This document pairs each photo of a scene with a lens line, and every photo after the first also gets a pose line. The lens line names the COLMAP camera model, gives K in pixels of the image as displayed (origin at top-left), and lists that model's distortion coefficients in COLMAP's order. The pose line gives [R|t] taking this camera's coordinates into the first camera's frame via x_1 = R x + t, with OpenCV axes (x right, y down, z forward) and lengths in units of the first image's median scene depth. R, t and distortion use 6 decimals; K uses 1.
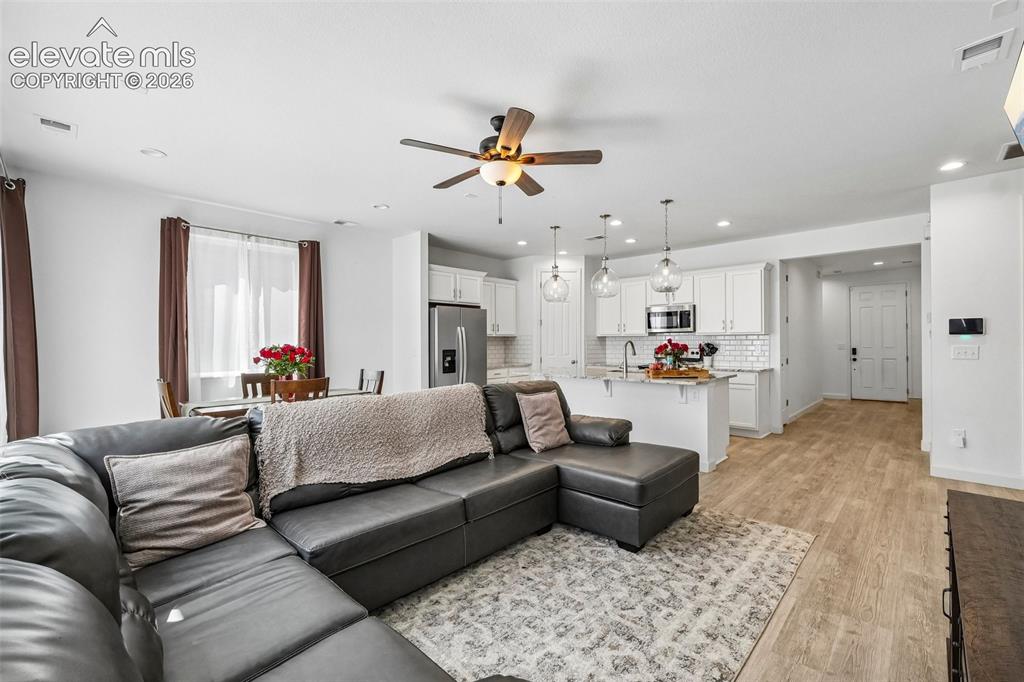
lens RADIAL K [[438.6, 0, 515.4], [0, 438.6, 341.6], [0, 0, 1]] dist [-0.005409, 0.003808]
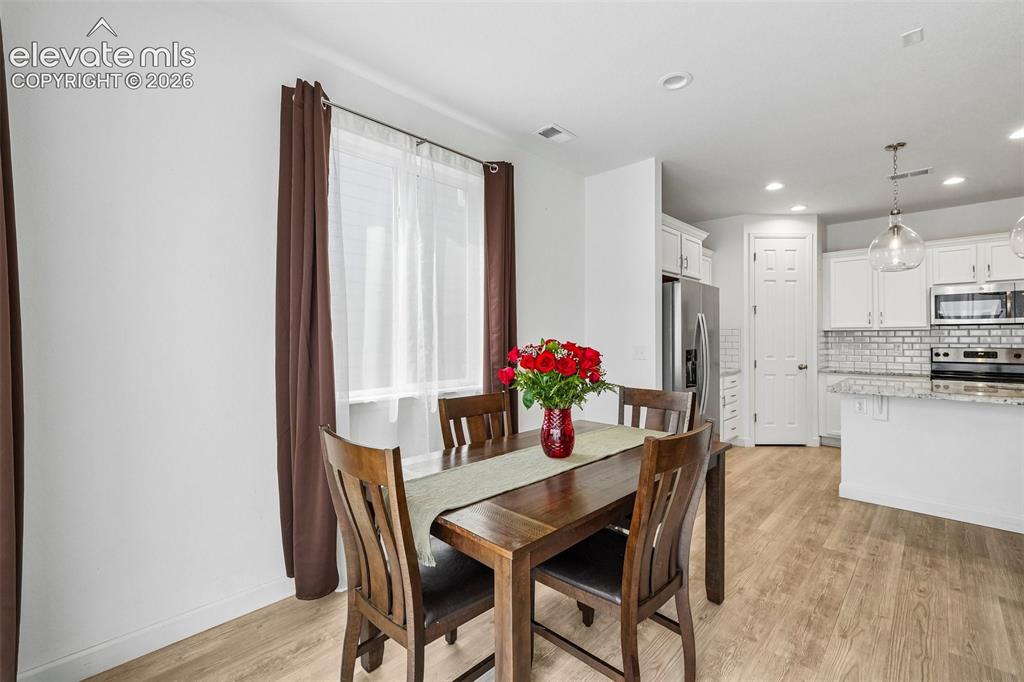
lens RADIAL K [[436.9, 0, 514.0], [0, 436.9, 334.5], [0, 0, 1]] dist [-0.001159, 0.000766]
pose [[0.999852, 0.004474, -0.016608, -0.397687], [-0.004592, 0.999964, -0.007114, 0.002362], [0.016575, 0.007189, 0.999837, 0.379094]]
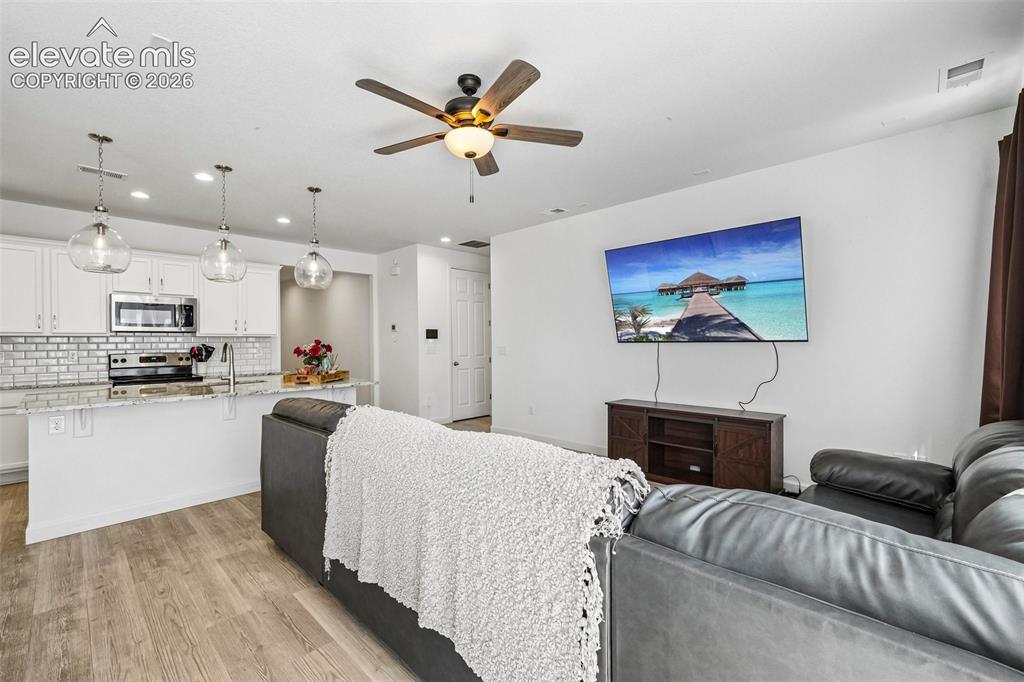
lens RADIAL K [[434.9, 0, 516.4], [0, 434.9, 342.0], [0, 0, 1]] dist [-0.006422, 0.004466]
pose [[0.009579, 0.003069, 0.999949, -0.430611], [0.007196, 0.999969, -0.003138, 0.002712], [-0.999928, 0.007226, 0.009557, 0.446912]]
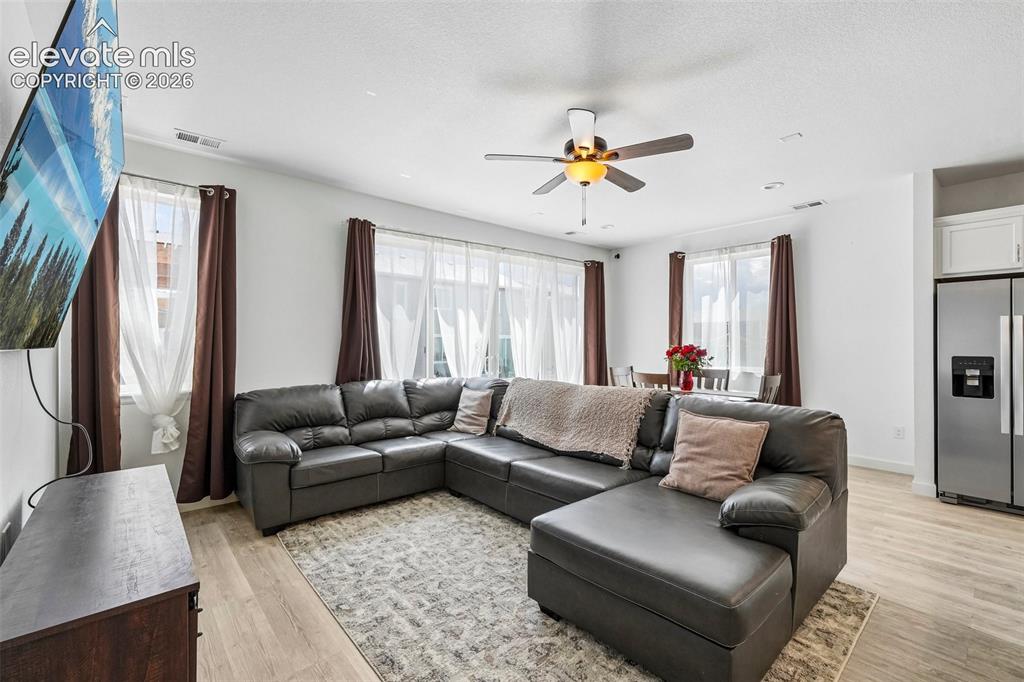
lens RADIAL K [[438.6, 0, 515.4], [0, 438.6, 341.6], [0, 0, 1]] dist [-0.005409, 0.003808]
pose [[-0.087133, 0.002322, -0.996194, 0.478982], [0.000791, 0.999997, 0.002262, -0.002929], [0.996196, -0.000591, -0.087134, 0.458844]]
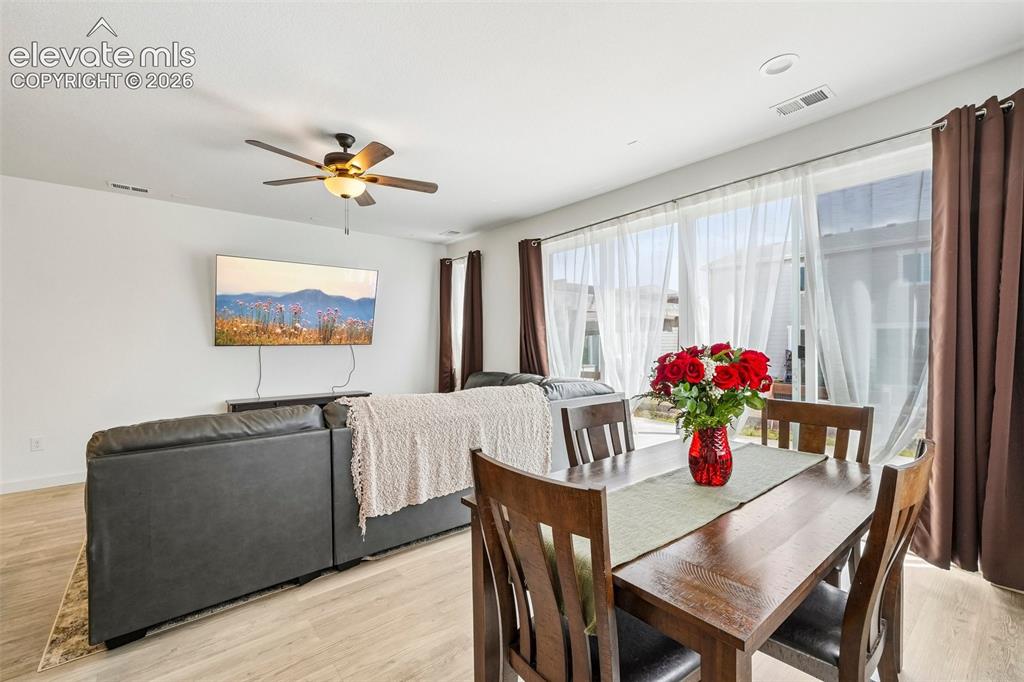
lens RADIAL K [[434.9, 0, 516.4], [0, 434.9, 342.0], [0, 0, 1]] dist [-0.006422, 0.004466]
pose [[-0.992477, 0.010583, 0.121972, -0.284602], [0.010463, 0.999944, -0.001628, 0.001883], [-0.121983, -0.000340, -0.992532, 0.991564]]
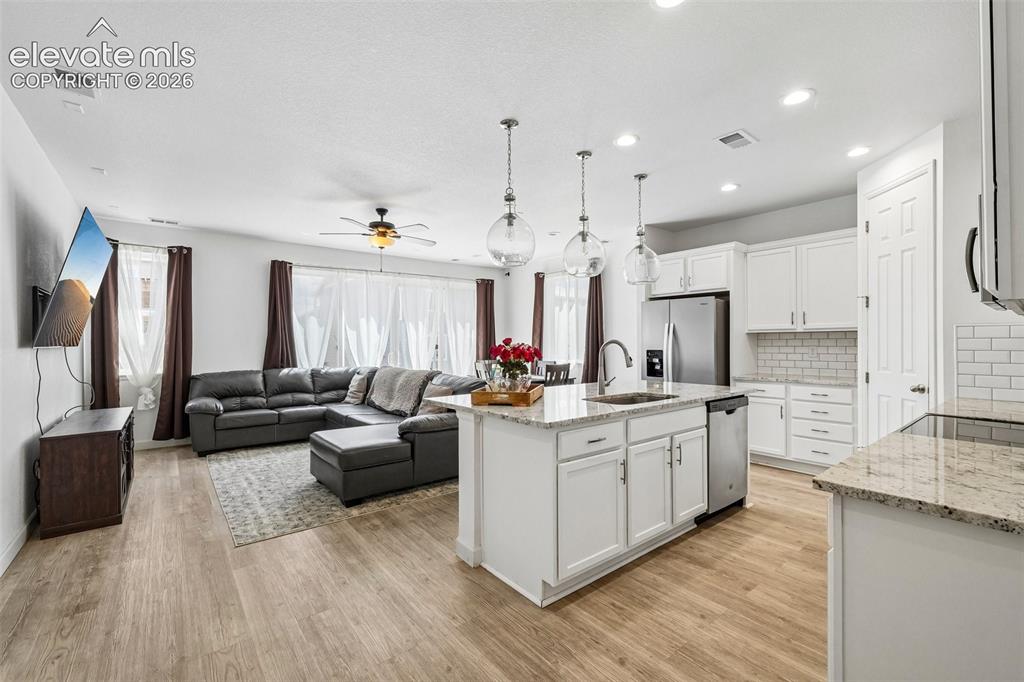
lens RADIAL K [[434.9, 0, 516.4], [0, 434.9, 342.0], [0, 0, 1]] dist [-0.006422, 0.004466]
pose [[-0.133041, 0.005332, -0.991096, 0.758649], [0.005648, 0.999973, 0.004622, -0.003642], [0.991094, -0.004983, -0.133068, 0.852147]]
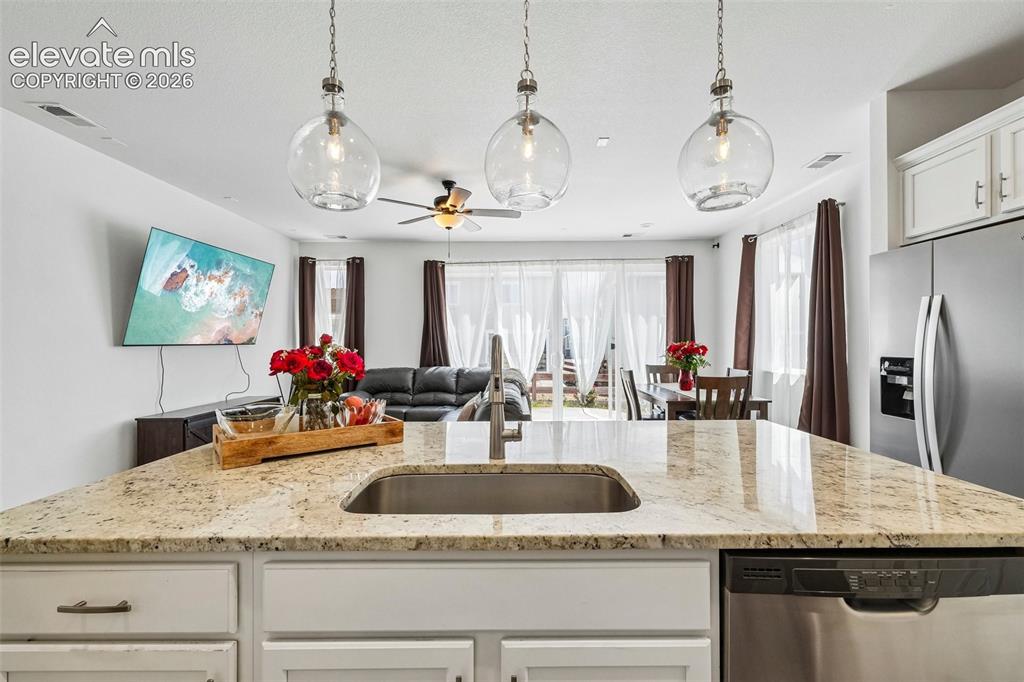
lens RADIAL K [[434.9, 0, 516.4], [0, 434.9, 342.0], [0, 0, 1]] dist [-0.006422, 0.004466]
pose [[-0.728782, 0.009959, -0.684673, 0.375388], [0.010301, 0.999941, 0.003579, -0.000667], [0.684668, -0.004444, -0.728841, 1.063189]]
